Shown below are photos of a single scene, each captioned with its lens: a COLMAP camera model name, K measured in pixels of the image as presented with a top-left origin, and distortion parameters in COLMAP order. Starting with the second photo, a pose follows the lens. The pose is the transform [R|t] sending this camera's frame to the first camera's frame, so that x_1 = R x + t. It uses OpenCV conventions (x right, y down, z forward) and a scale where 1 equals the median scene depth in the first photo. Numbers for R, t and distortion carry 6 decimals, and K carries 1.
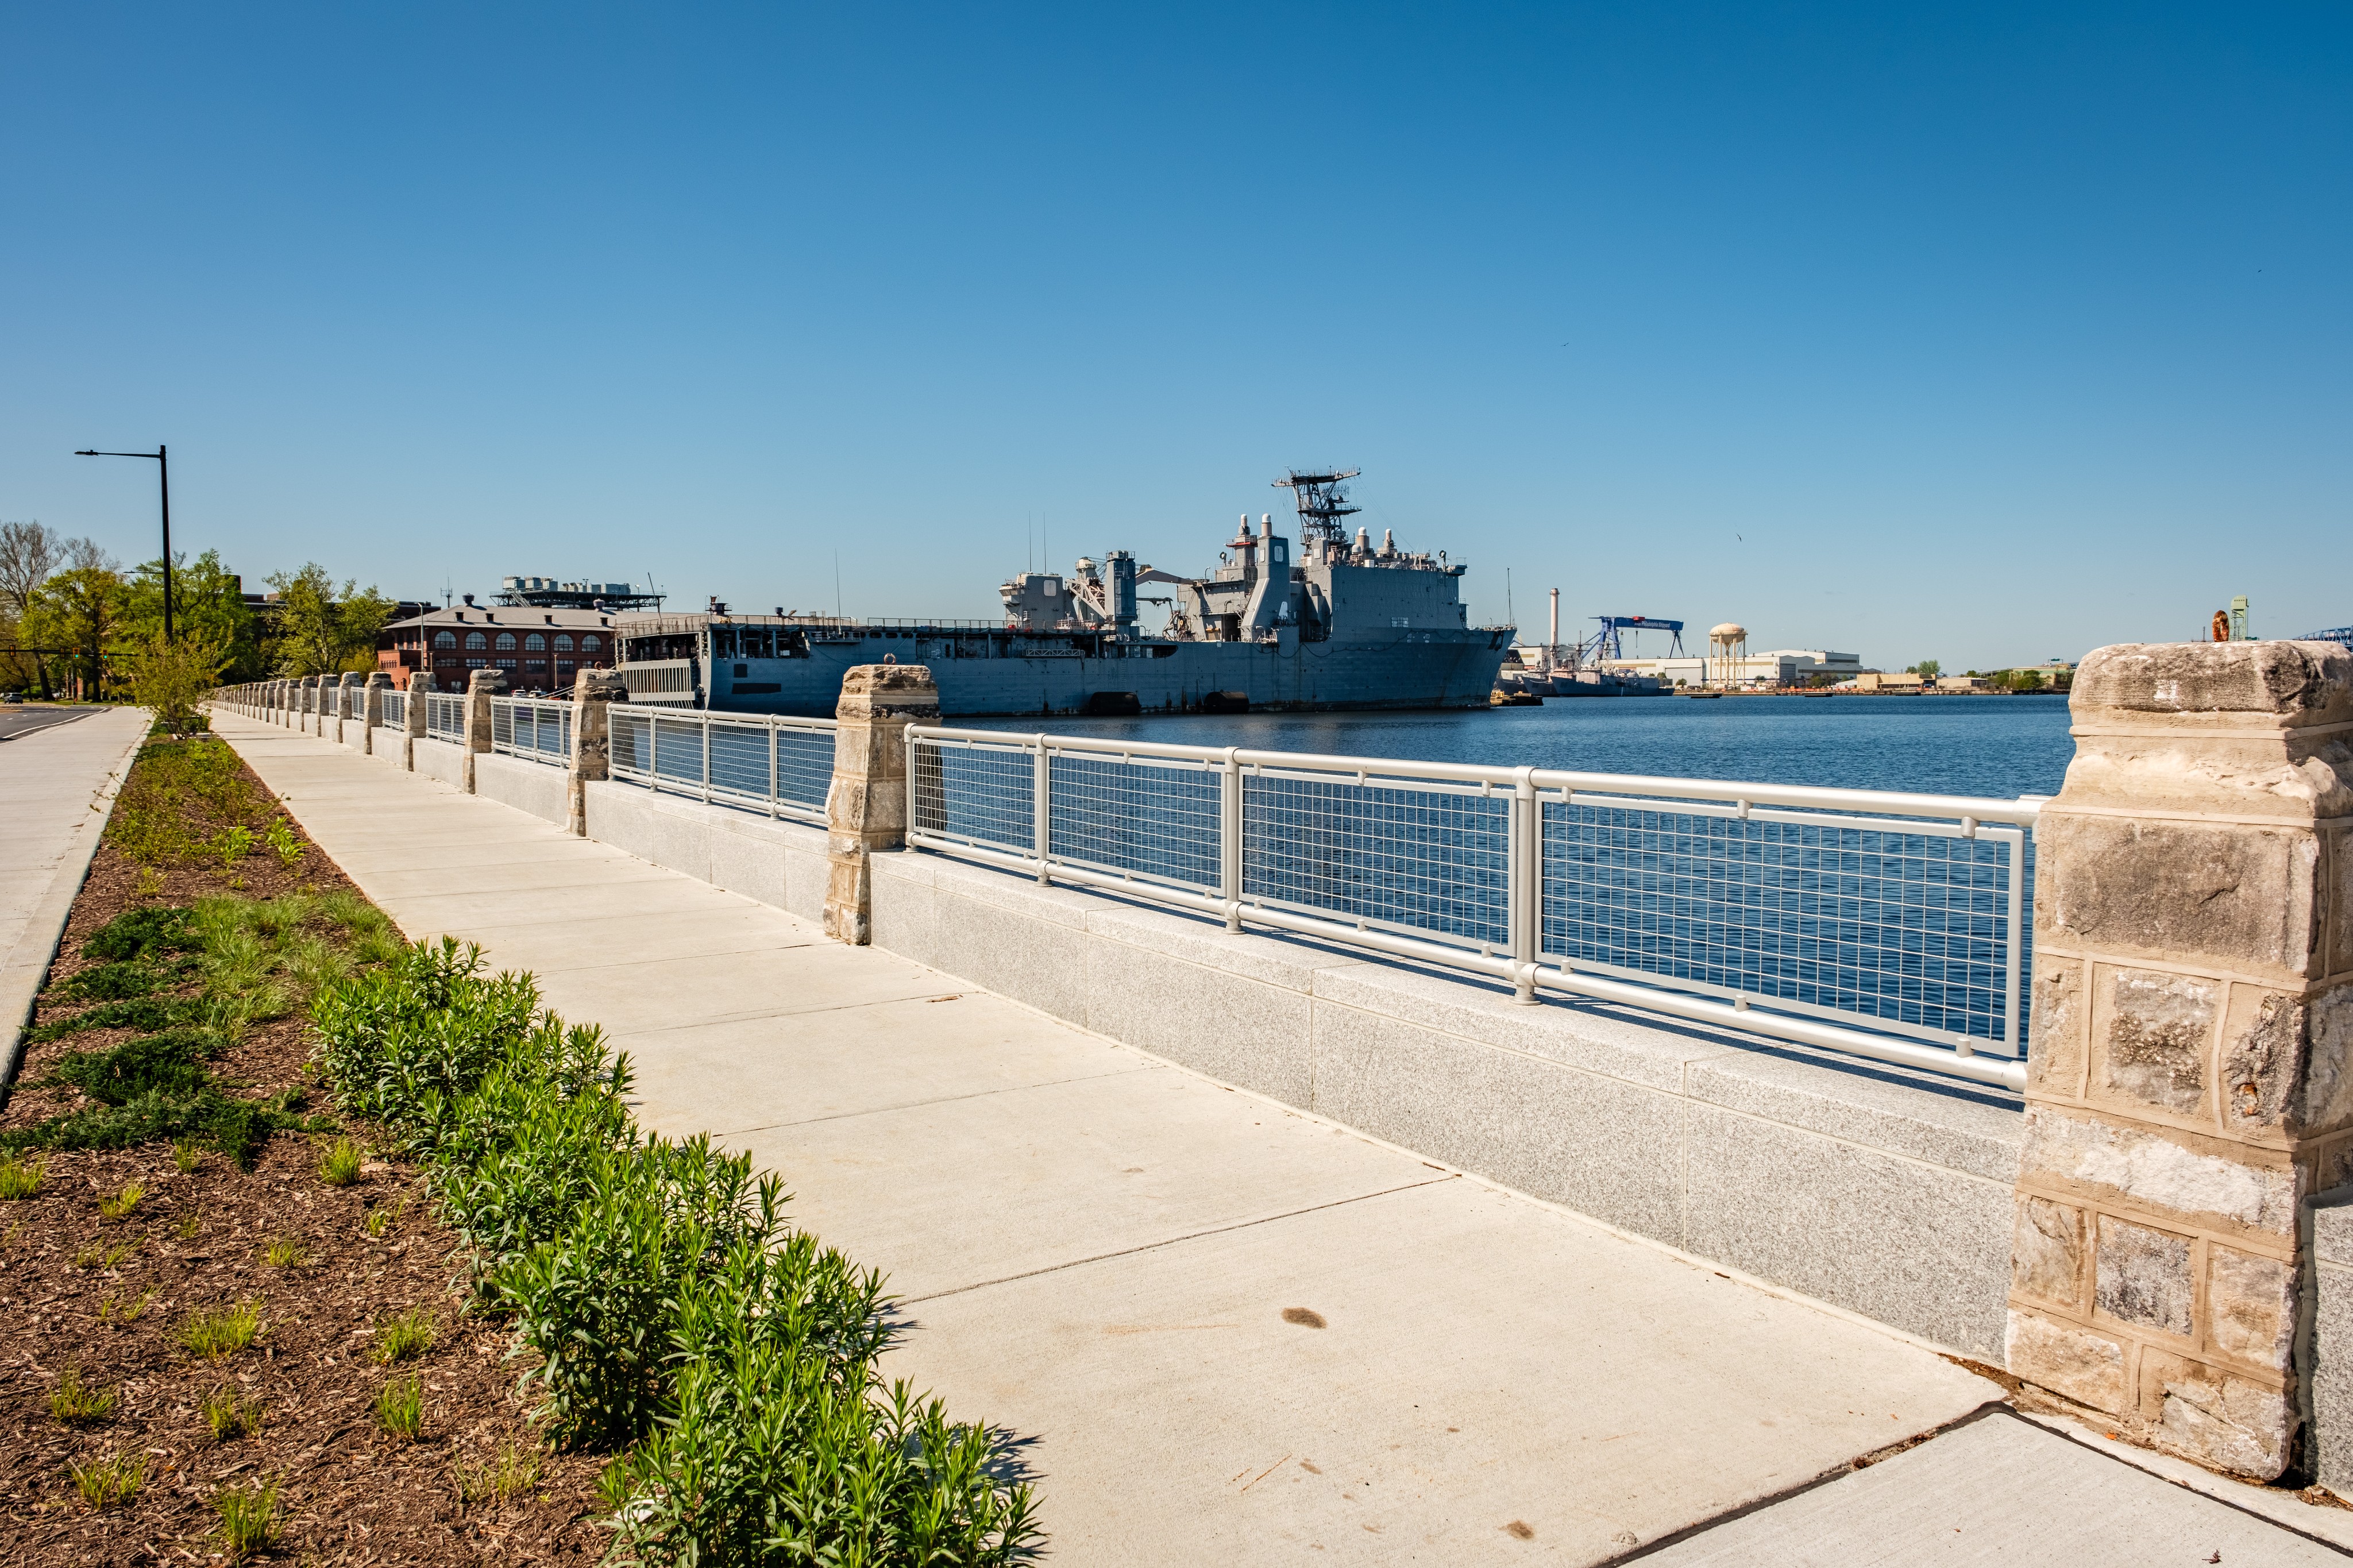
lens RADIAL K [[1630.9, 0, 1173.8], [0, 1630.9, 766.9], [0, 0, 1]] dist [-0.022888, 0.002383]
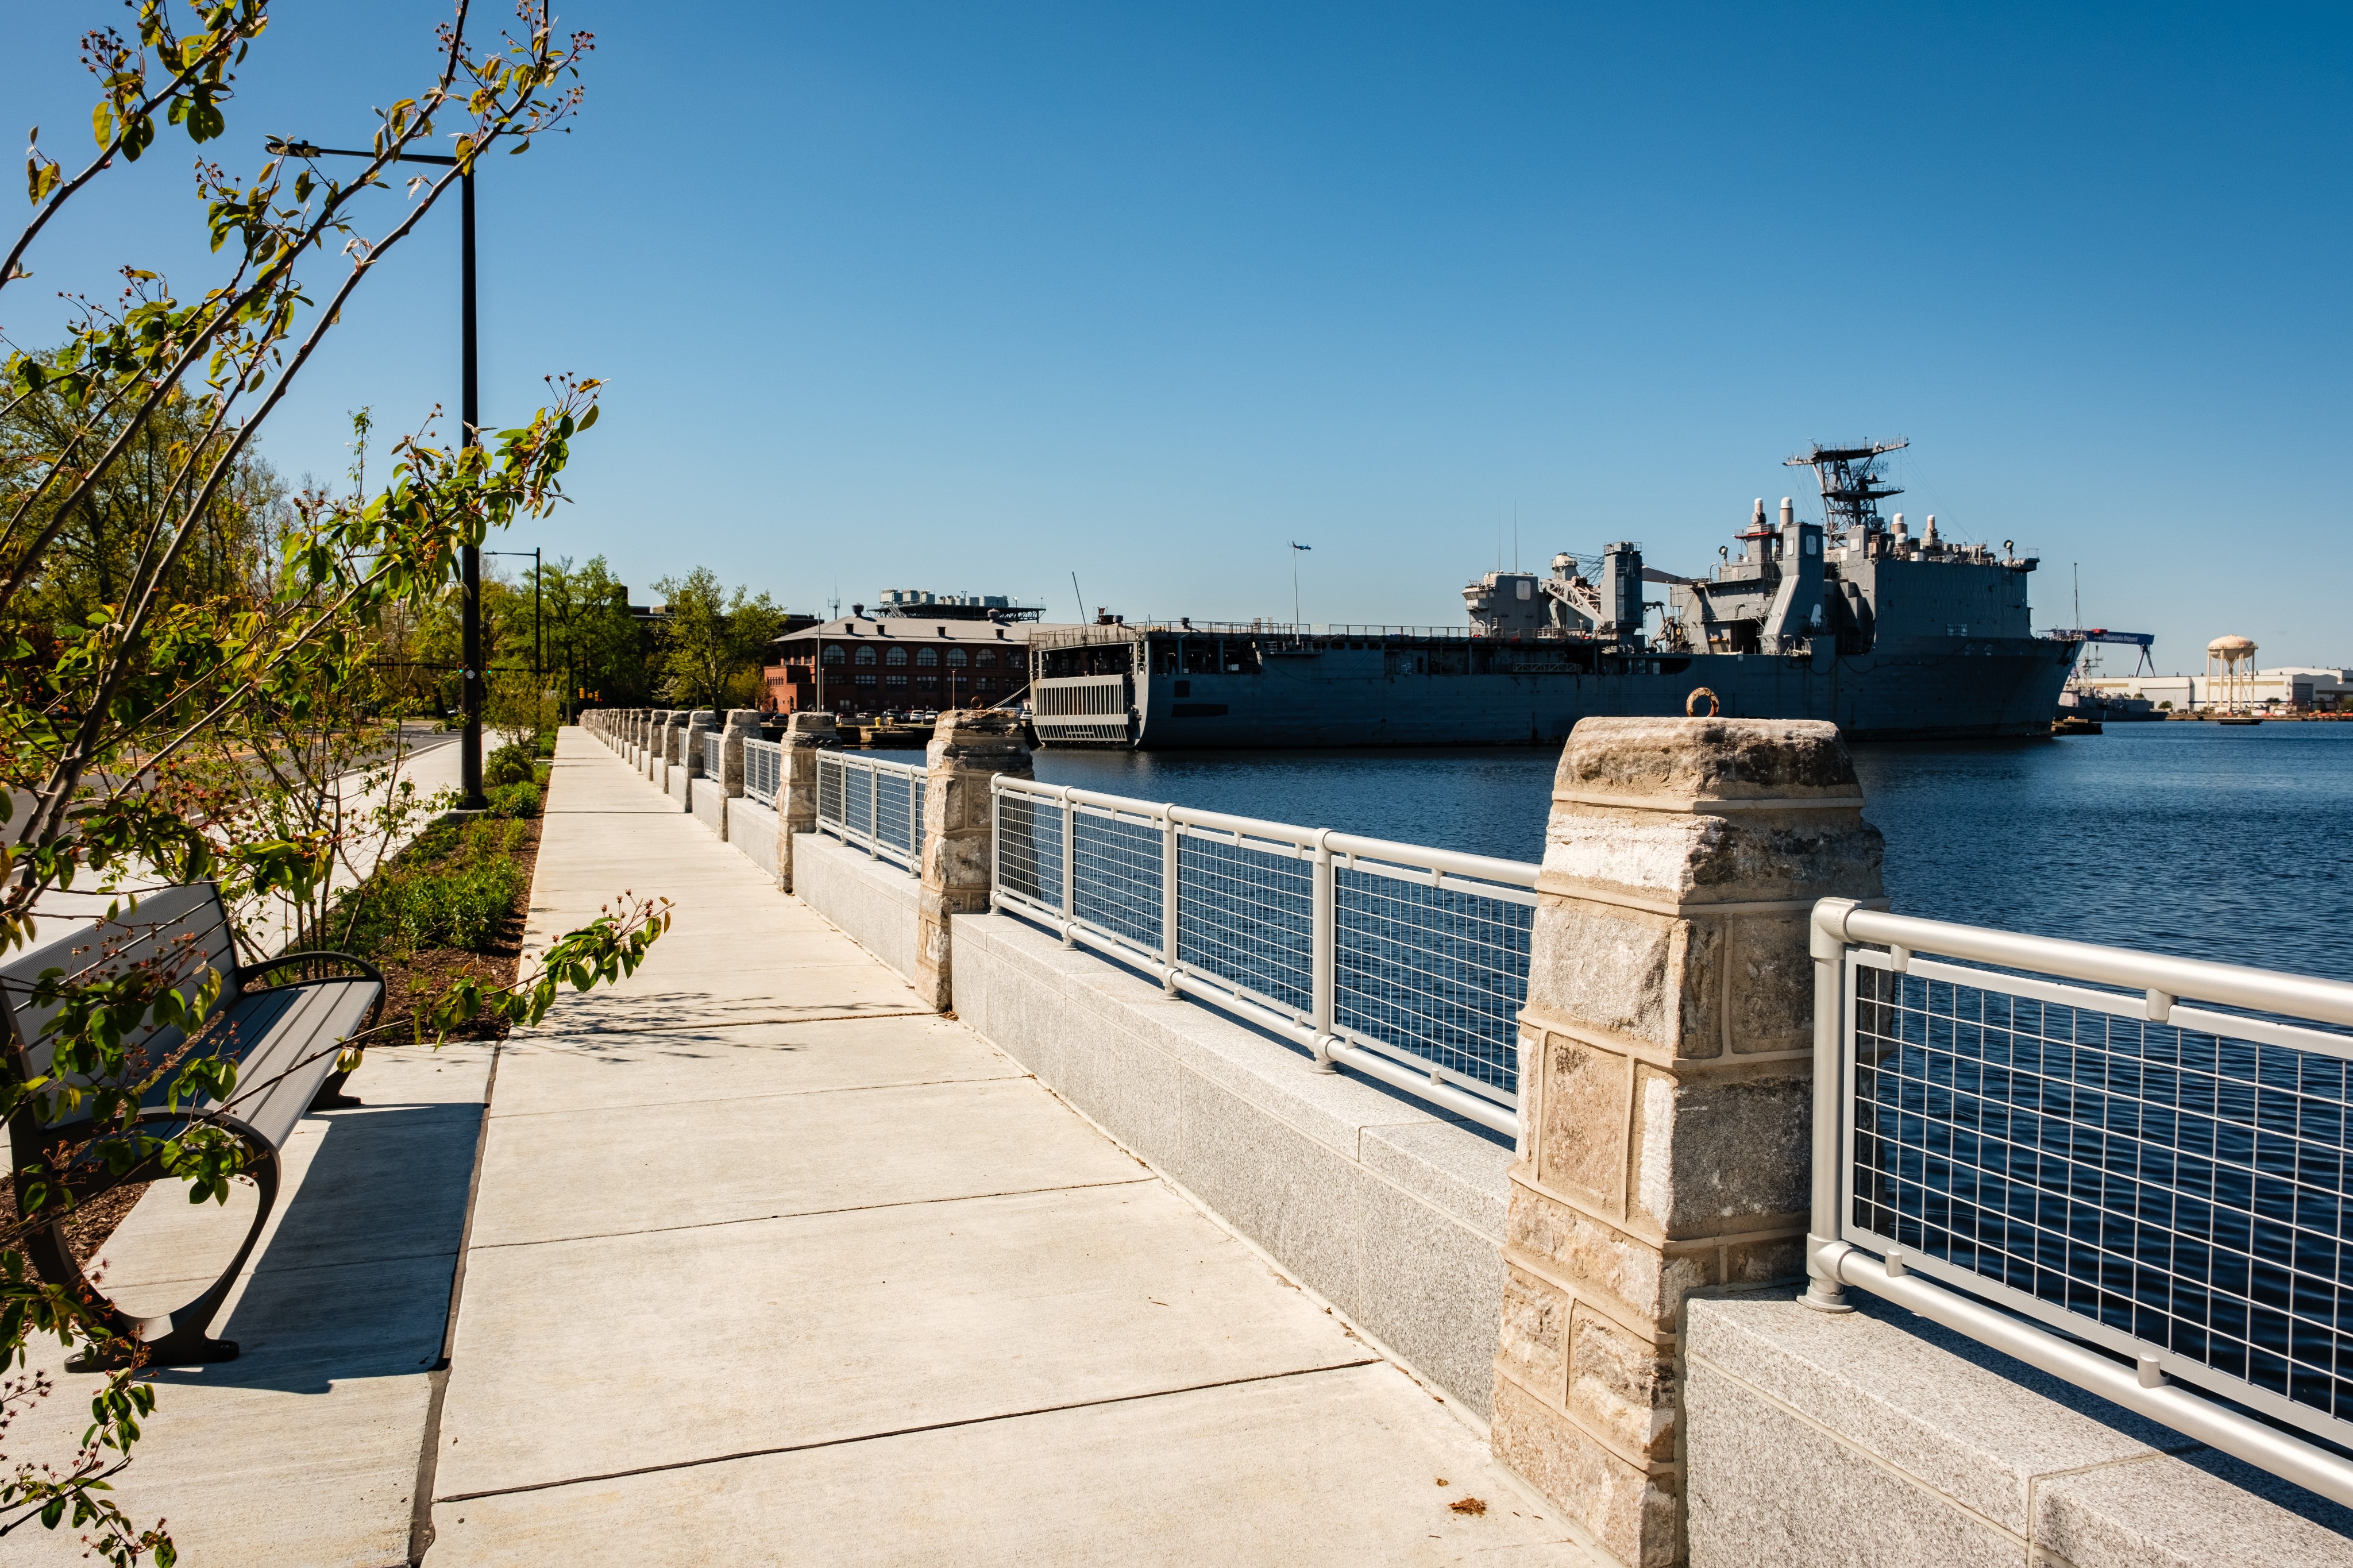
lens RADIAL K [[1717.6, 0, 1179.2], [0, 1717.6, 748.5], [0, 0, 1]] dist [-0.027500, 0.002155]
pose [[0.978303, 0.008486, -0.207004, -0.063199], [-0.013577, 0.999639, -0.023182, -0.006324], [0.206733, 0.025490, 0.978065, 0.108006]]
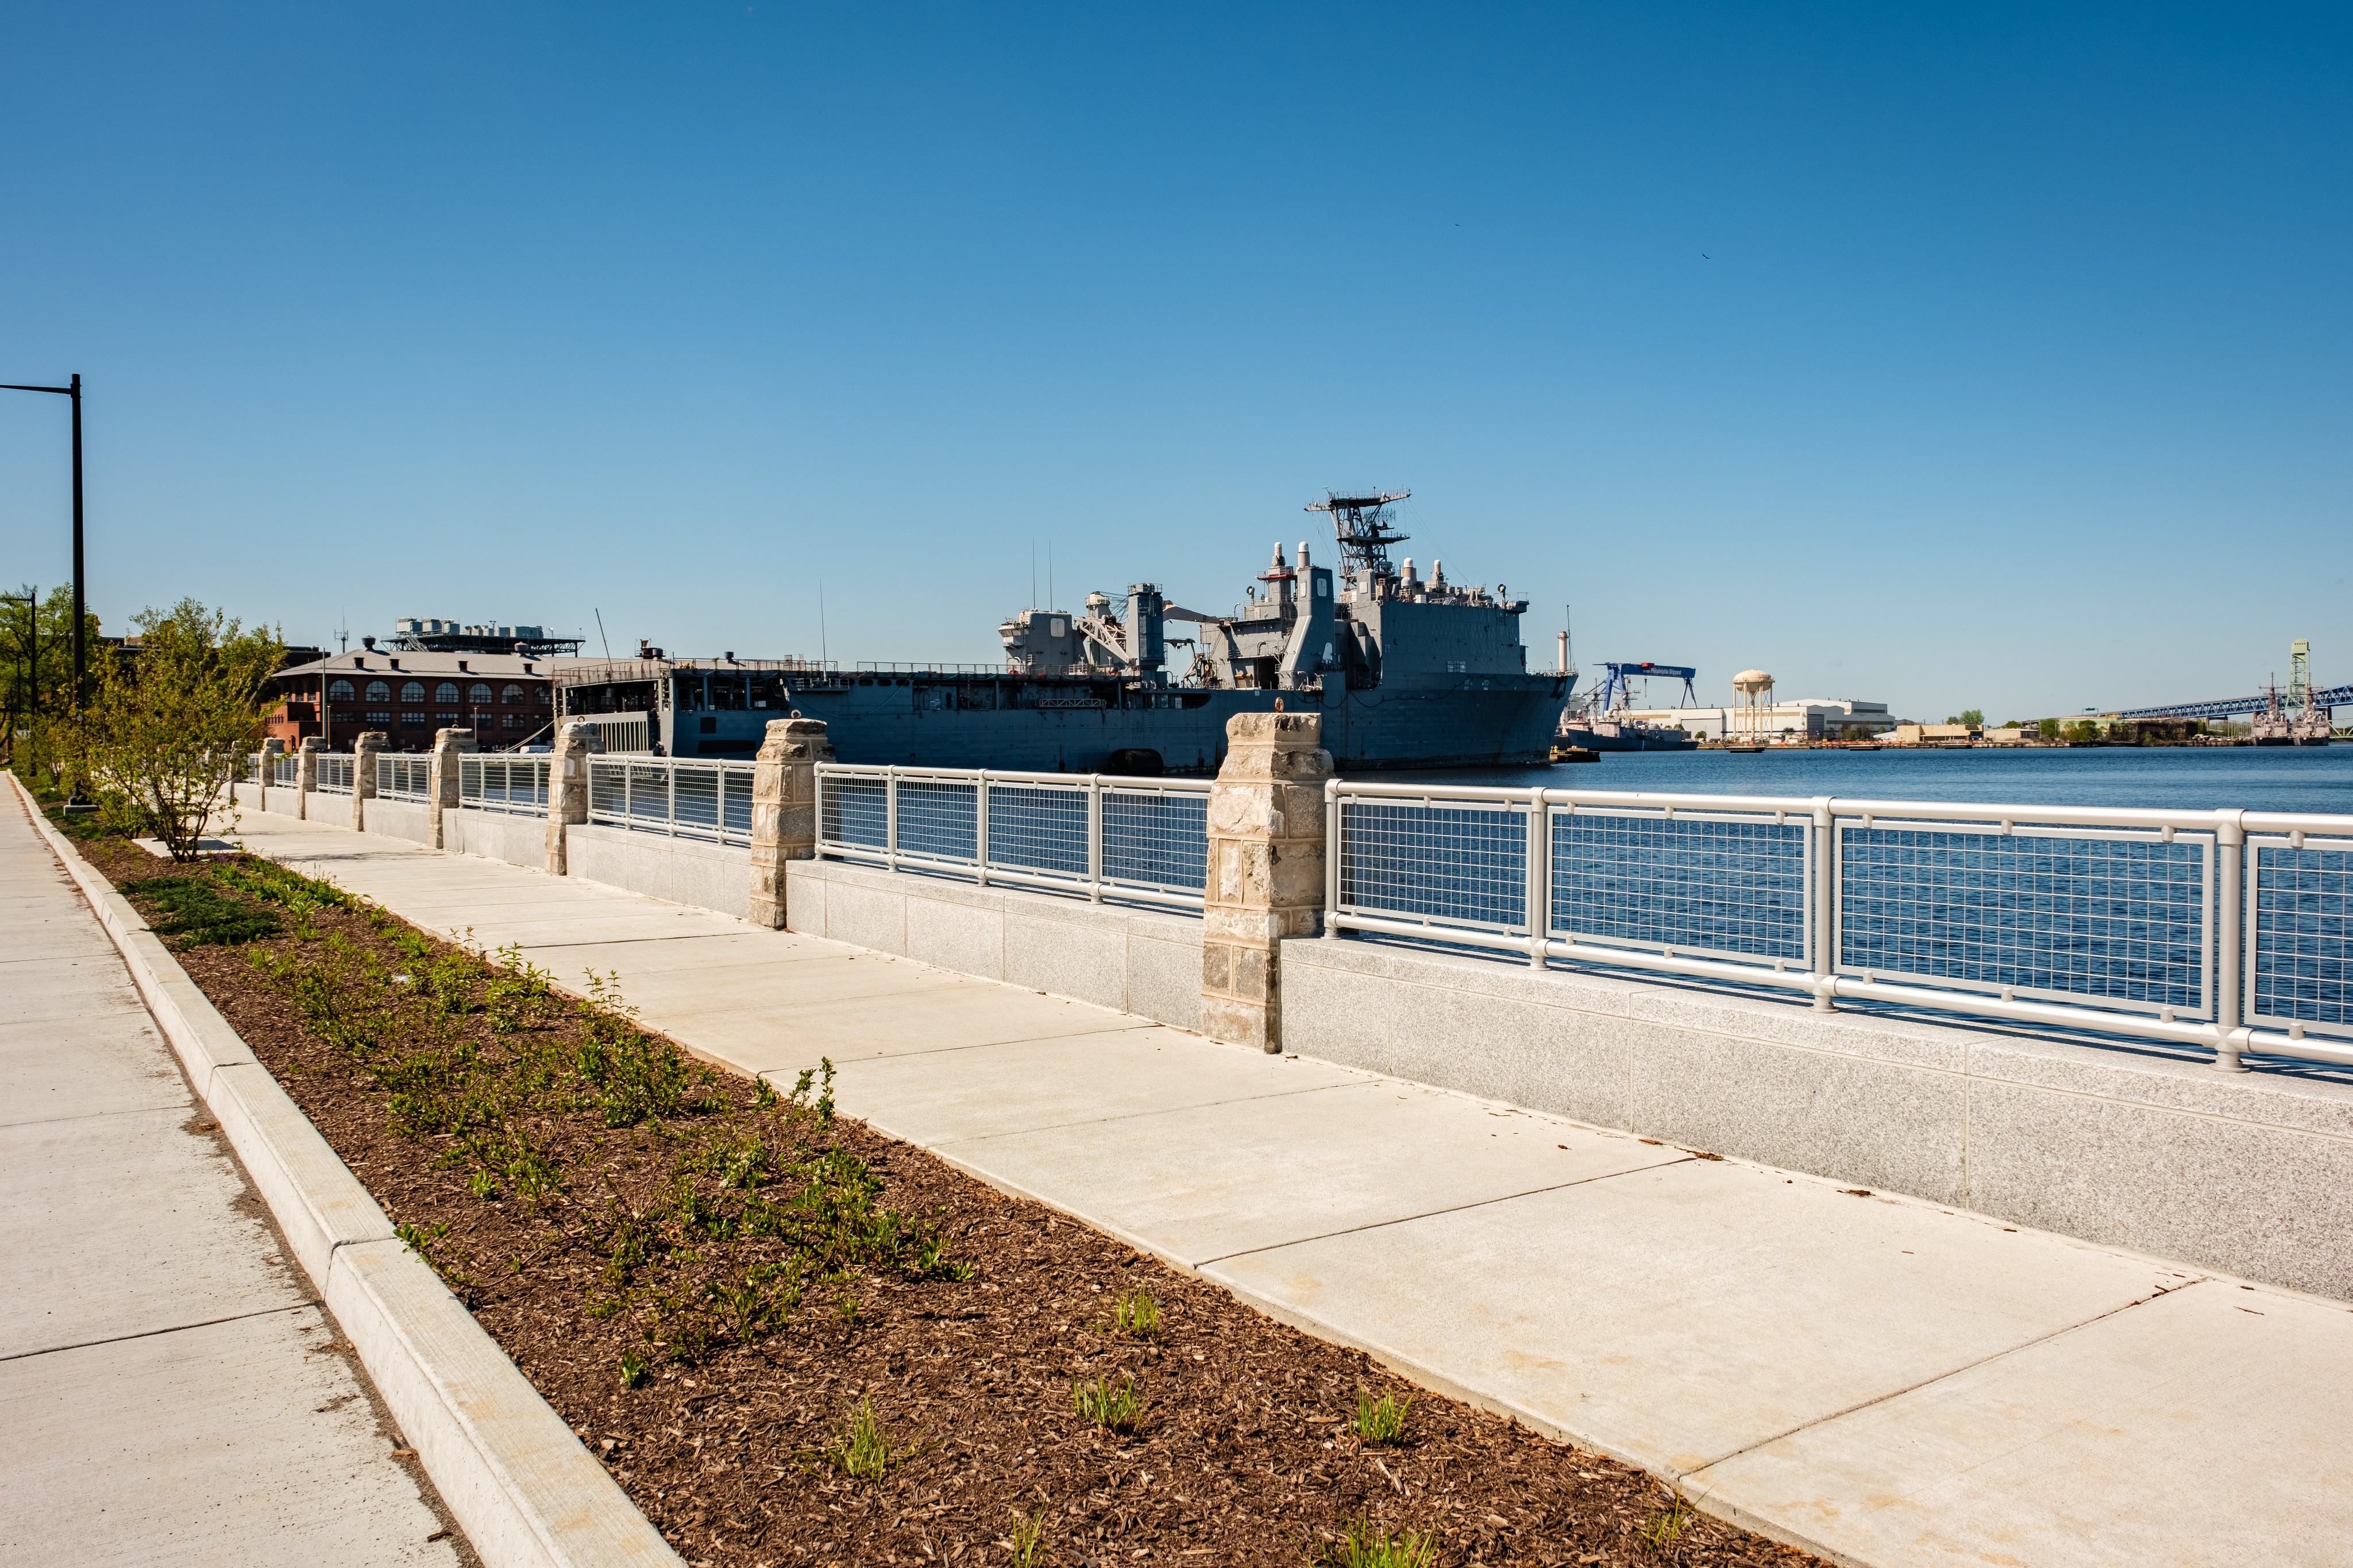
lens RADIAL K [[1806.9, 0, 1170.4], [0, 1806.9, 771.3], [0, 0, 1]] dist [-0.029544, 0.005707]
pose [[0.999693, -0.004151, 0.024410, -0.038040], [0.004954, 0.999445, -0.032928, -0.002820], [-0.024260, 0.033039, 0.999160, 0.051932]]
